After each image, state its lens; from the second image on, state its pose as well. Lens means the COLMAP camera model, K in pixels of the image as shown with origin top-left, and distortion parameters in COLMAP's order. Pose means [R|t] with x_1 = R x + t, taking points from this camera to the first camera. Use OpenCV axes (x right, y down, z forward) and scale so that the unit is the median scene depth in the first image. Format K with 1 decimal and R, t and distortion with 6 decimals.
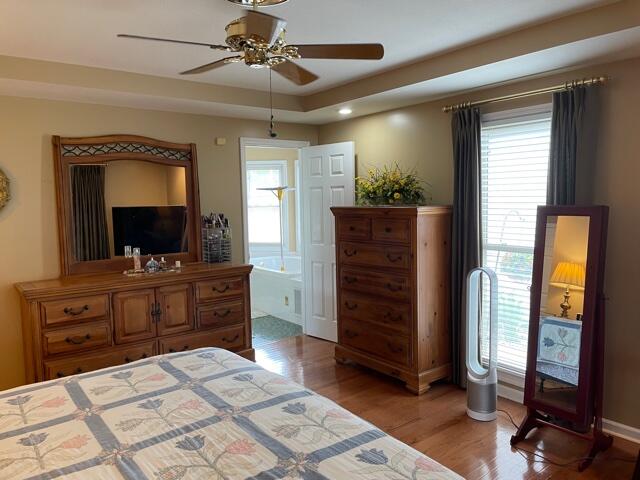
lens RADIAL K [[484.3, 0, 326.9], [0, 484.3, 230.4], [0, 0, 1]] dist [0.100815, -0.126170]
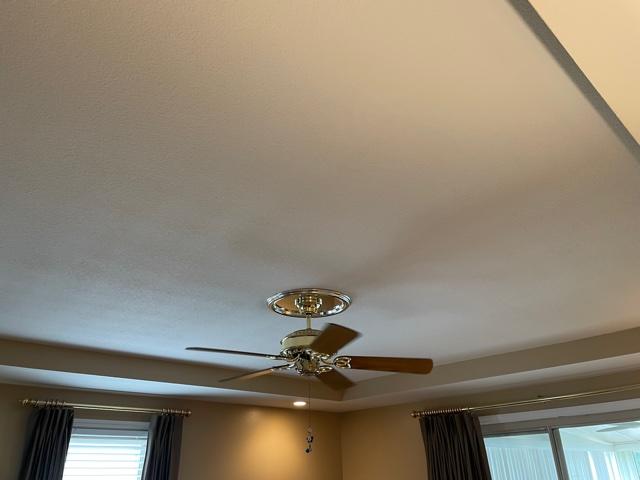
lens RADIAL K [[477.2, 0, 320.0], [0, 477.2, 240.0], [0, 0, 1]] dist [0.091101, -0.118566]
pose [[-0.107672, 0.454175, 0.884382, -0.744293], [0.090956, 0.890323, -0.446153, -0.096959], [-0.990017, 0.032402, -0.137173, 0.725911]]
